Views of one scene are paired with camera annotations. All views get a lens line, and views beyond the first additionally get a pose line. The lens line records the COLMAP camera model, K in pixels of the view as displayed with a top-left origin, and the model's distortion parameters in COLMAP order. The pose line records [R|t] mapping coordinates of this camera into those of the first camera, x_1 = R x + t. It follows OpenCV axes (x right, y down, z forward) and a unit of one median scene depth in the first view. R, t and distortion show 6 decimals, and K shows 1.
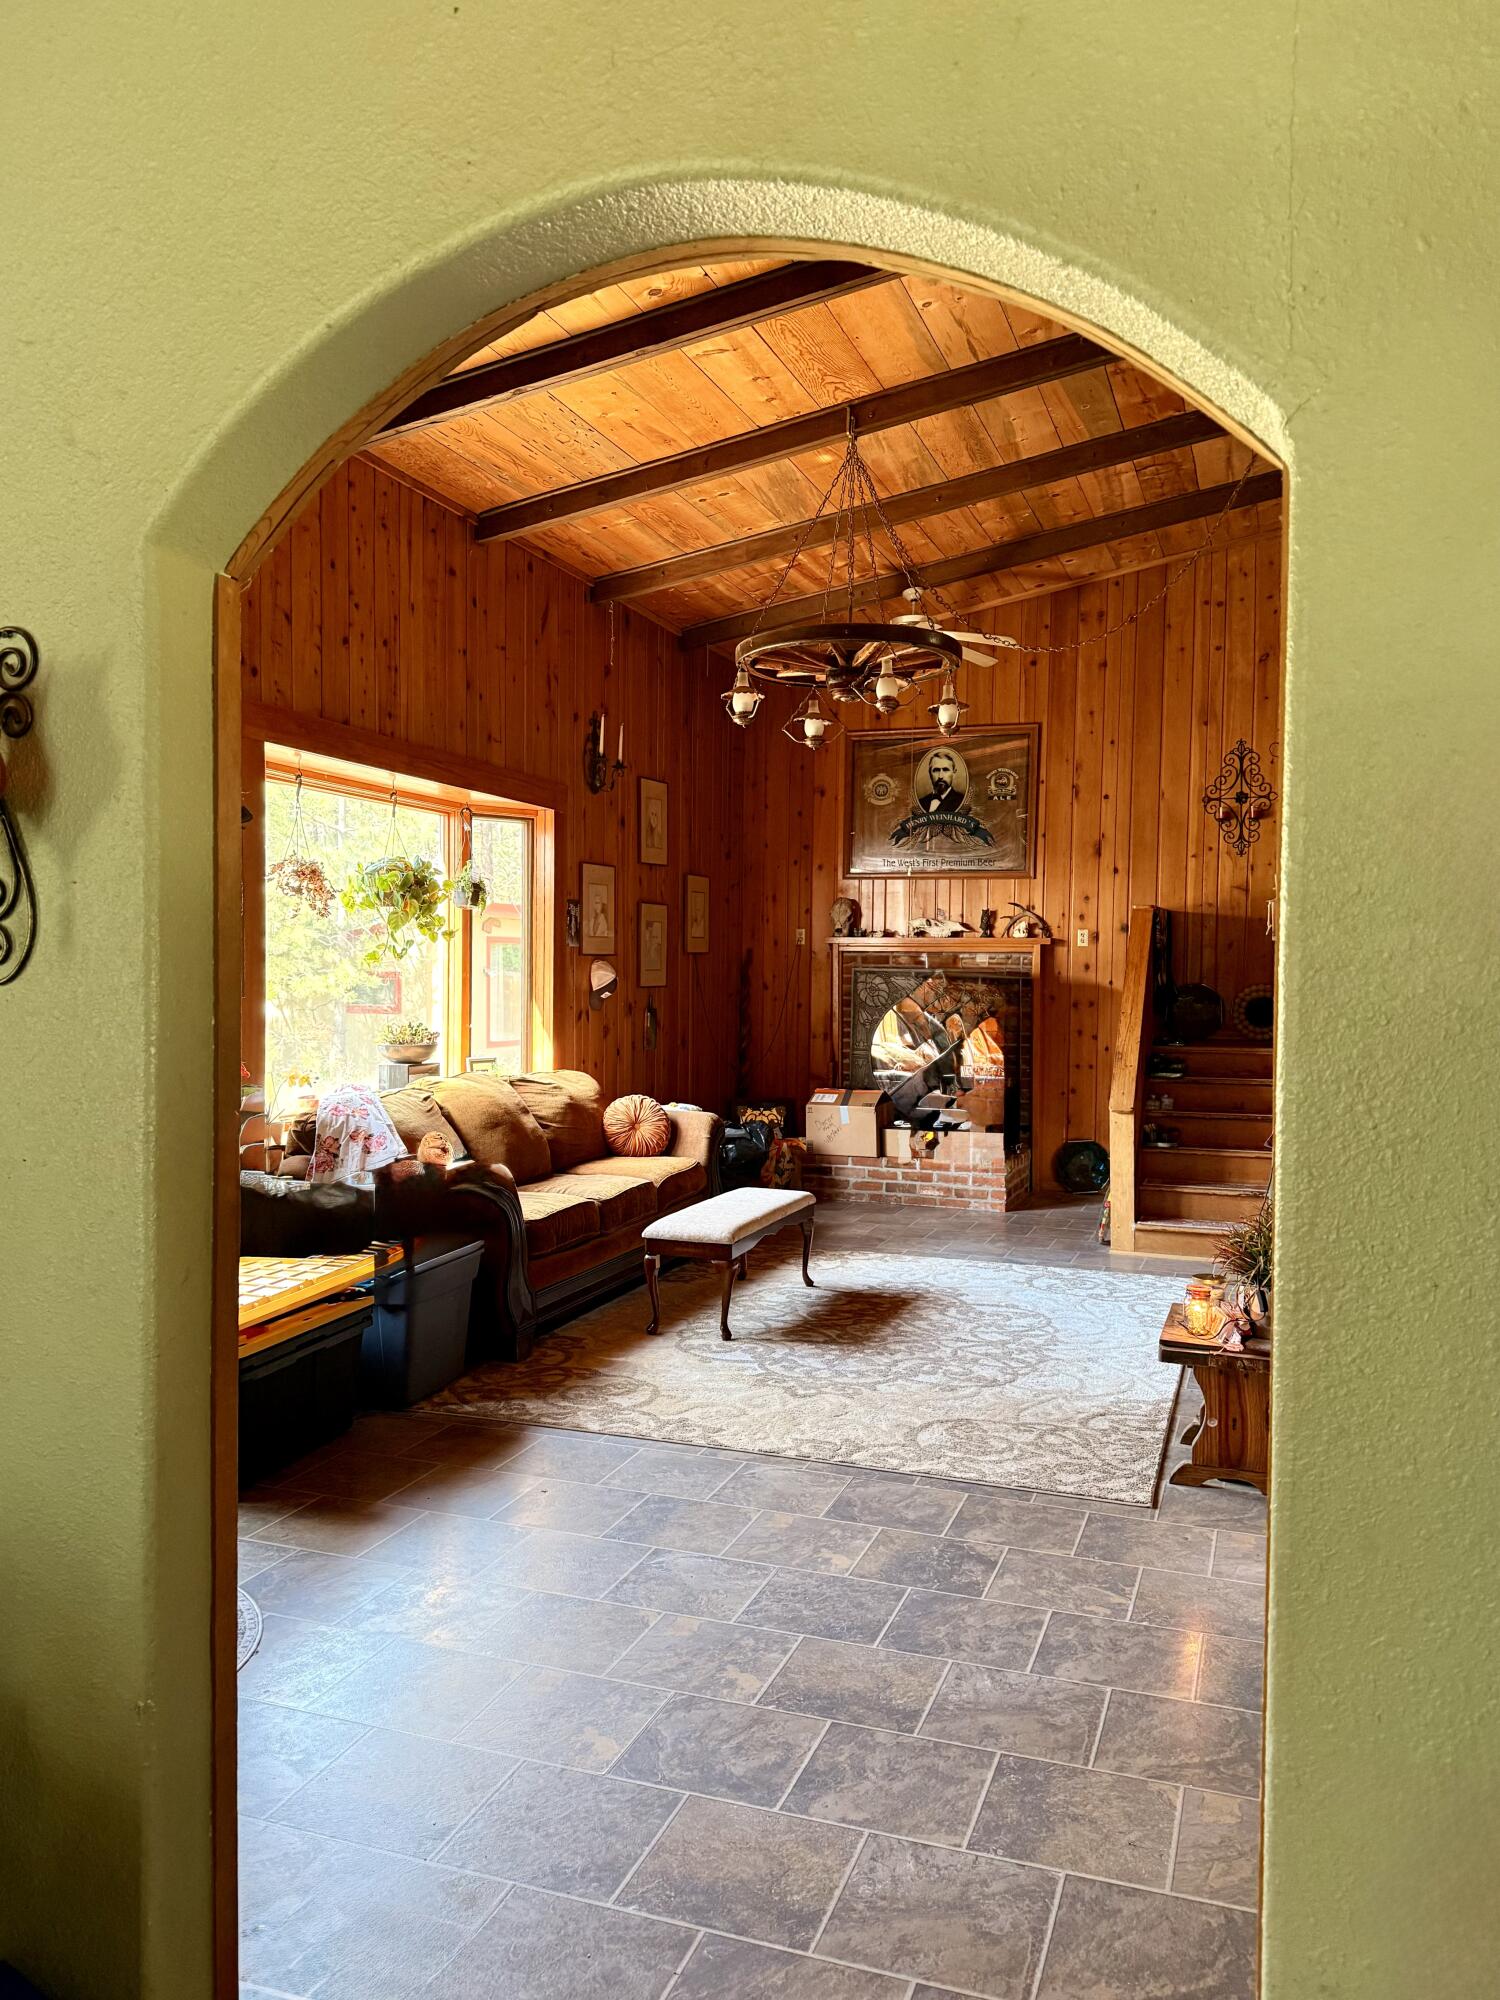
lens RADIAL K [[1454.2, 0, 752.3], [0, 1454.2, 1010.5], [0, 0, 1]] dist [0.103590, -0.023984]
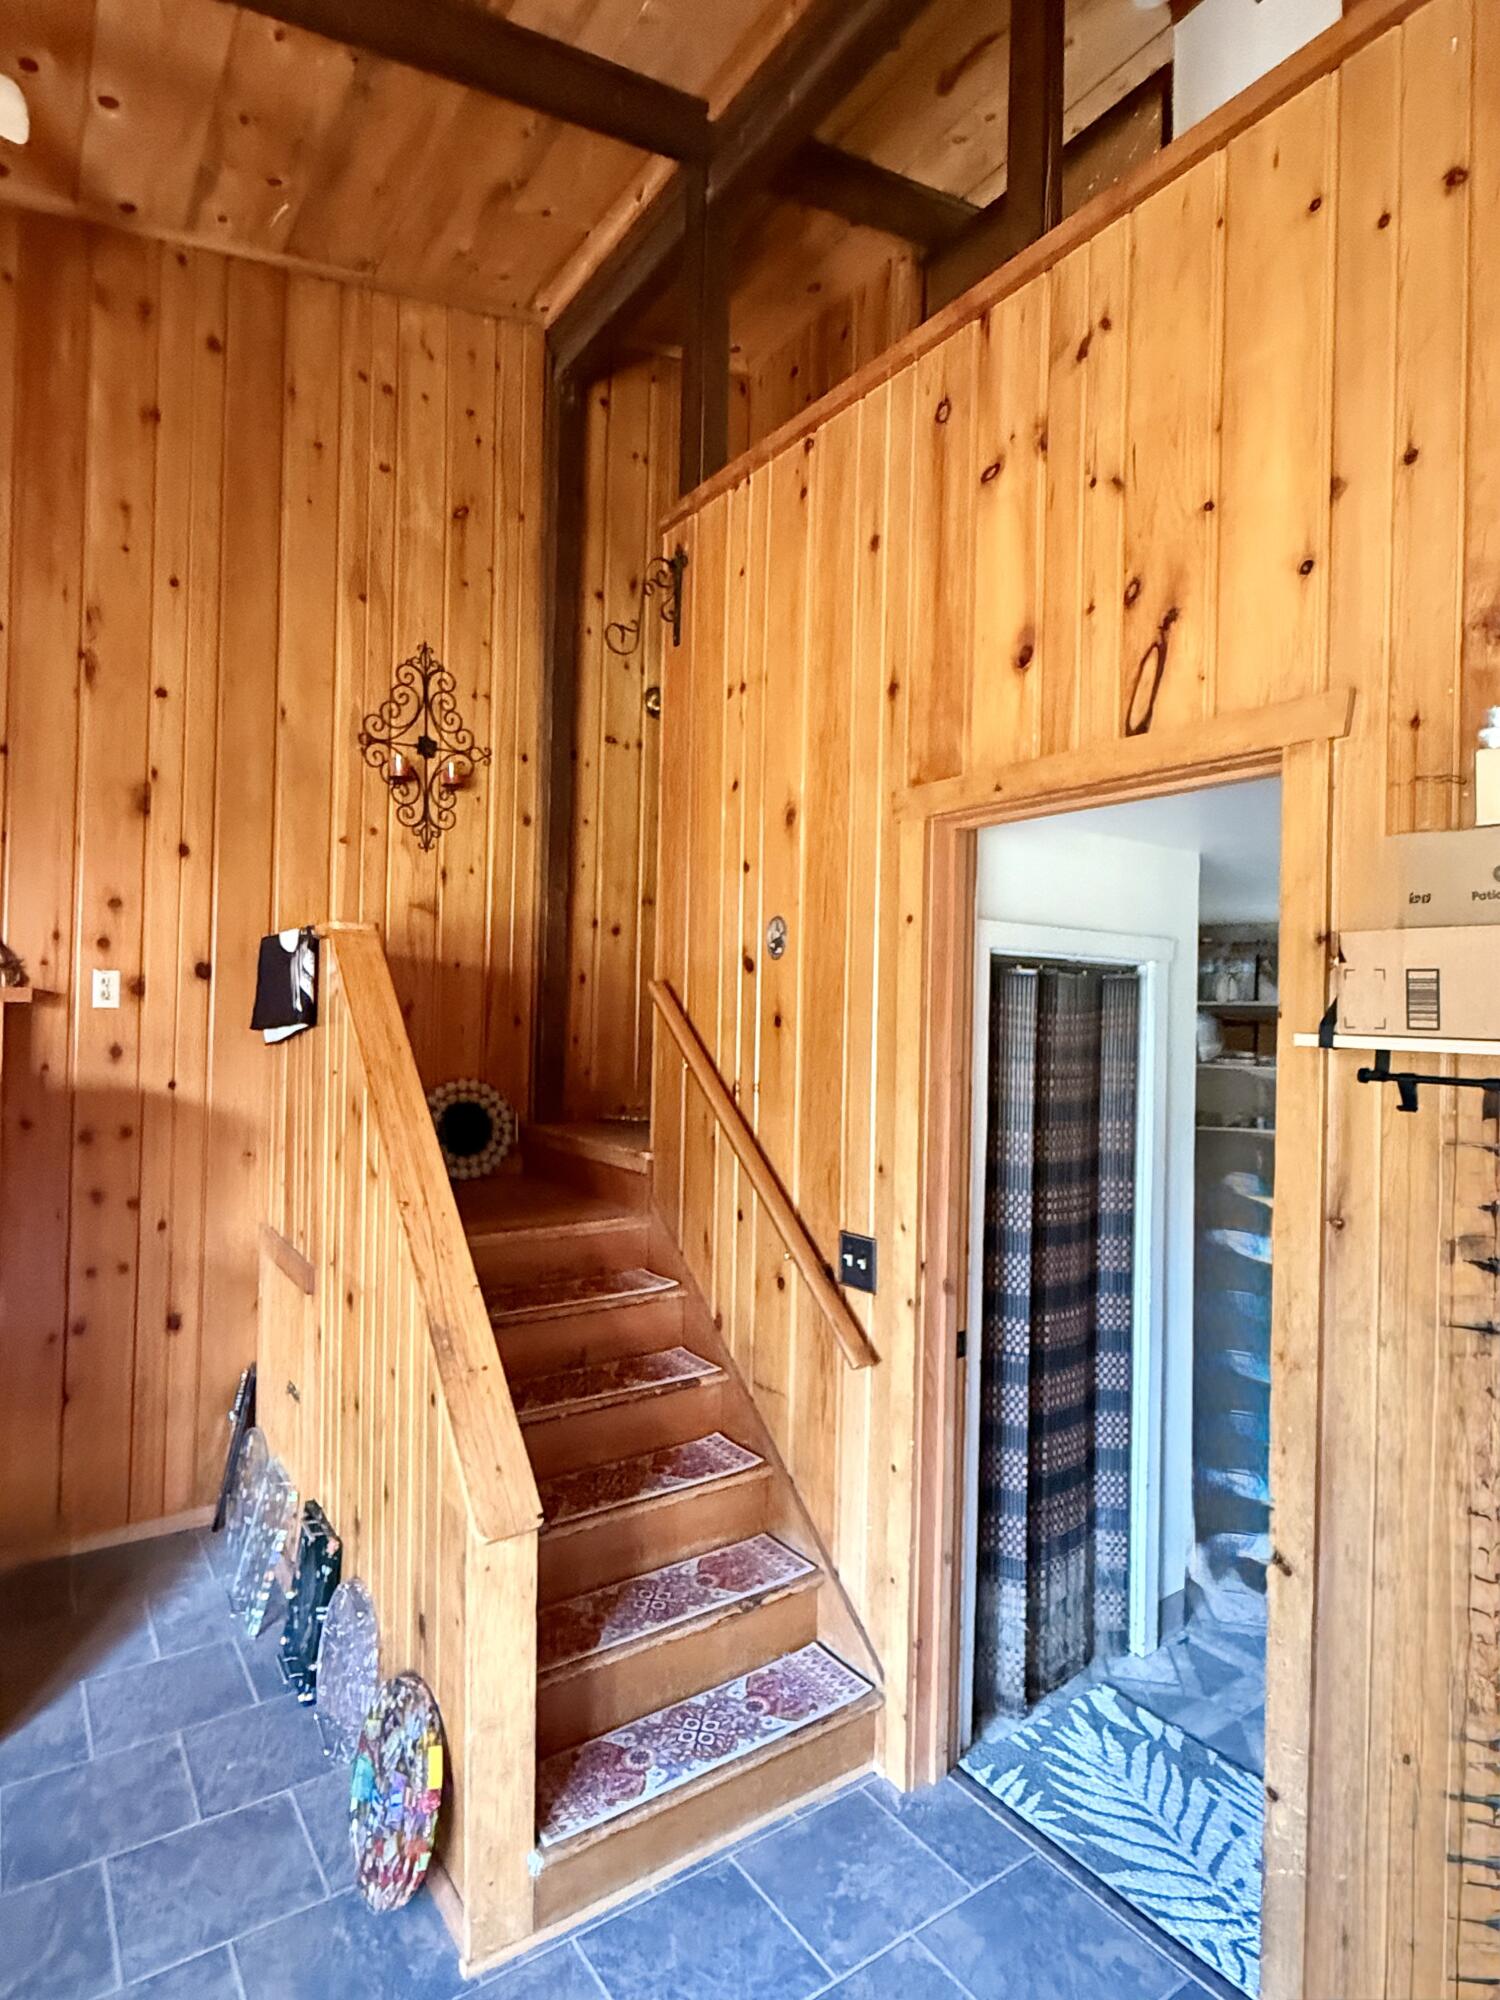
lens RADIAL K [[1057.2, 0, 747.8], [0, 1057.2, 1008.3], [0, 0, 1]] dist [-0.008623, 0.006428]
pose [[0.567397, 0.005796, 0.823424, 0.094266], [0.013863, 0.999766, -0.016590, -0.048623], [-0.823327, 0.020828, 0.567184, 0.890716]]
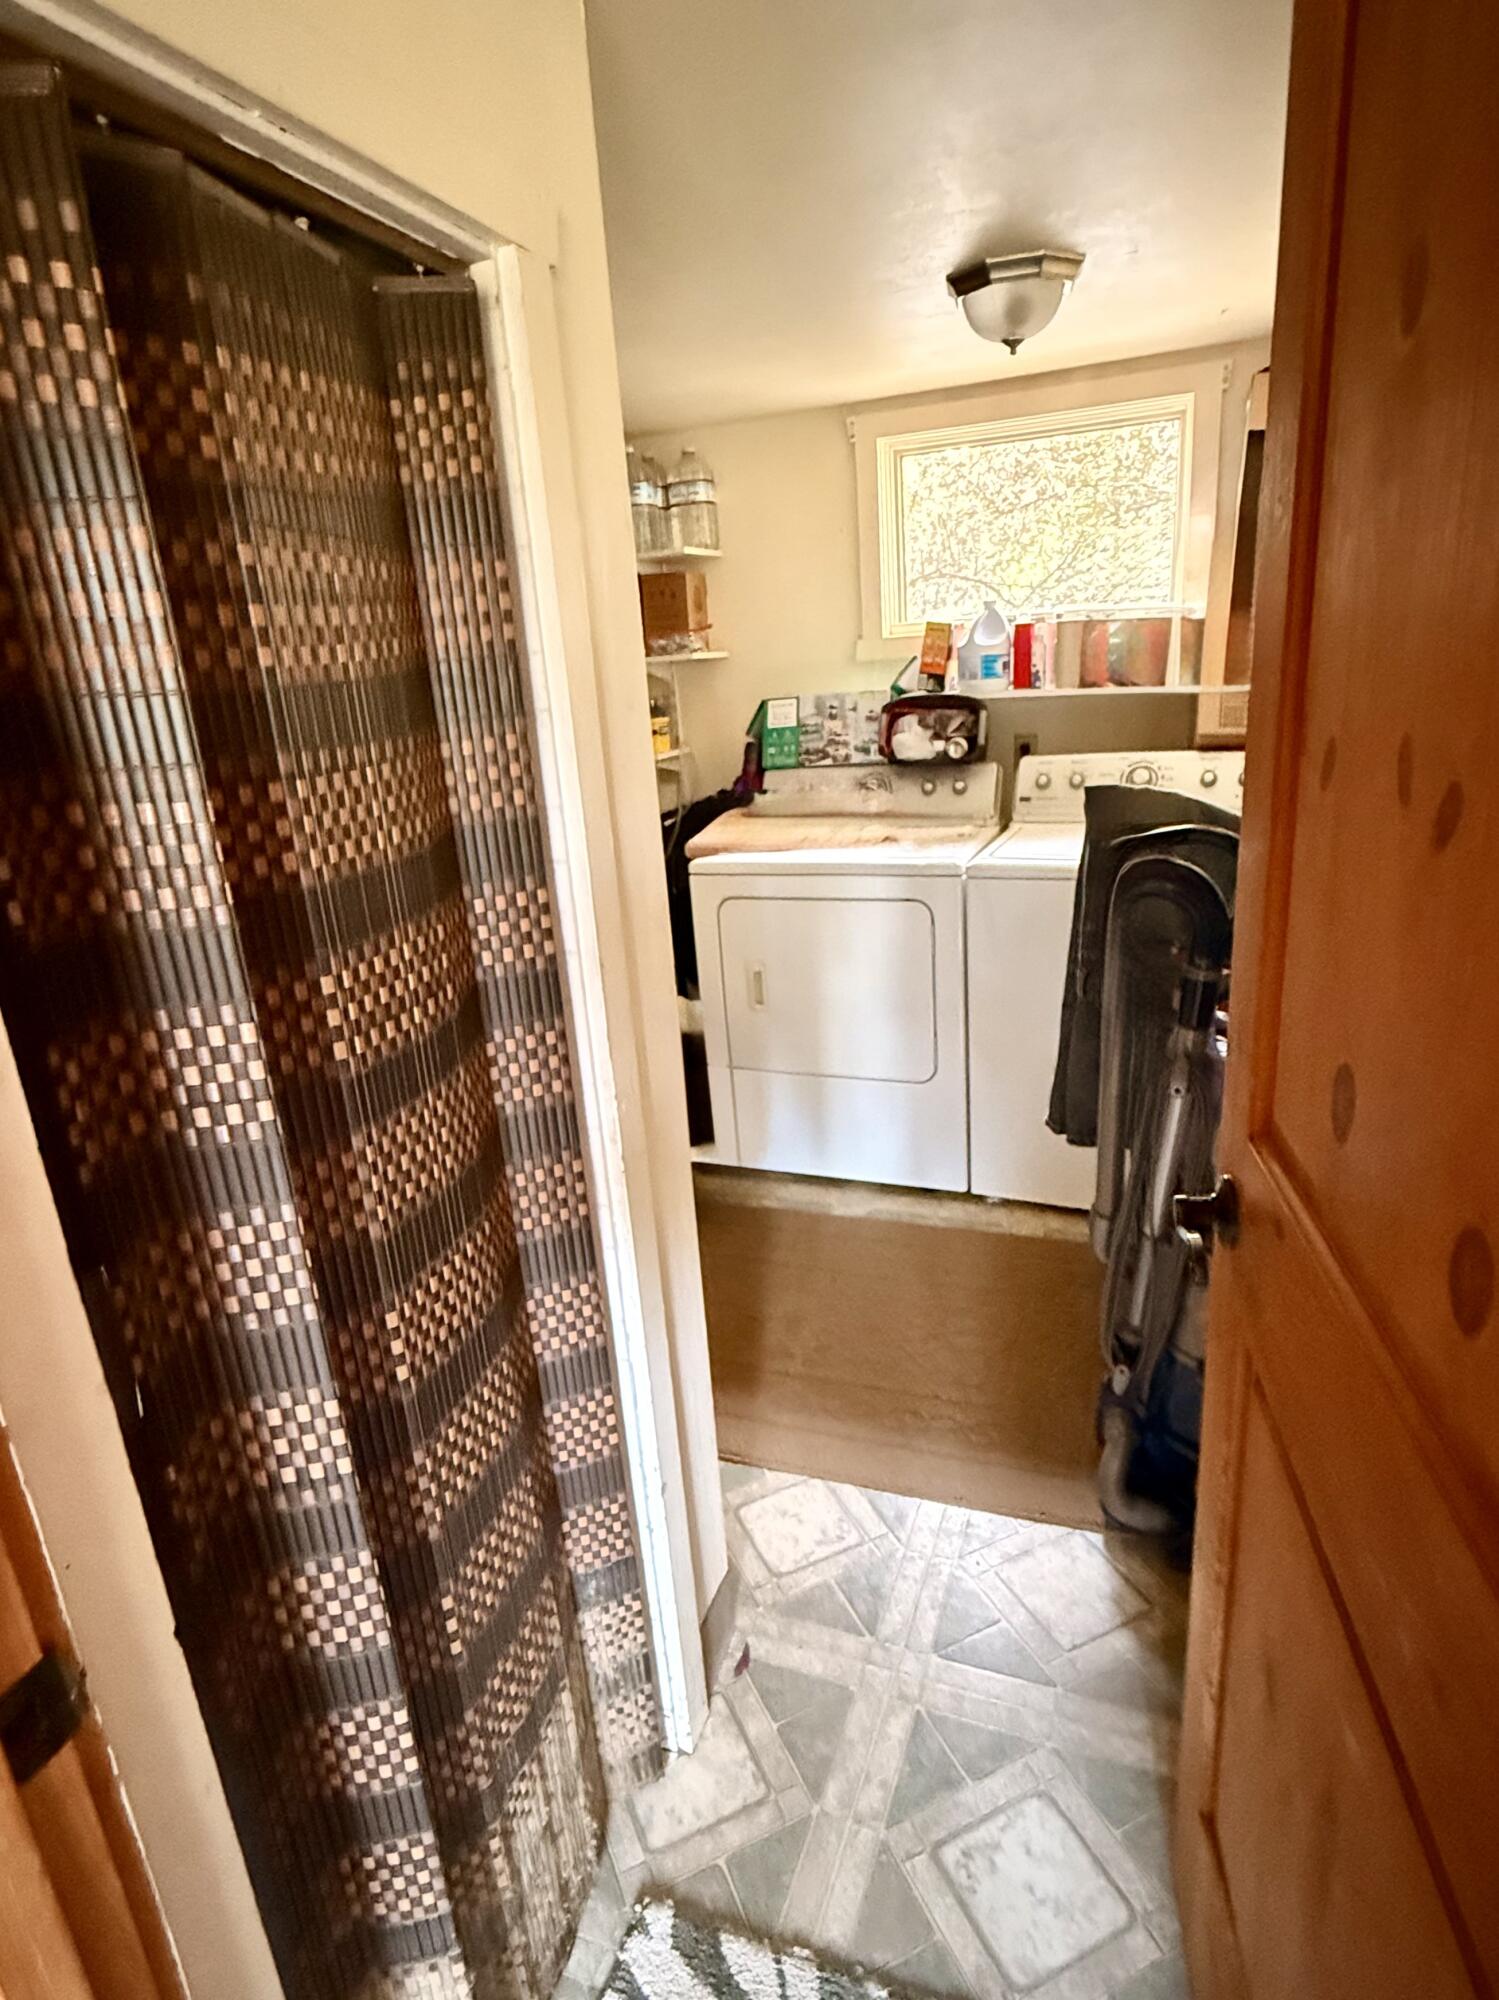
lens RADIAL K [[1058.1, 0, 742.0], [0, 1058.1, 999.8], [0, 0, 1]] dist [-0.002553, -0.000242]
pose [[0.002994, -0.322793, 0.946465, 0.338055], [0.099261, 0.941891, 0.320919, -0.020802], [-0.995057, 0.092986, 0.034861, 0.962124]]
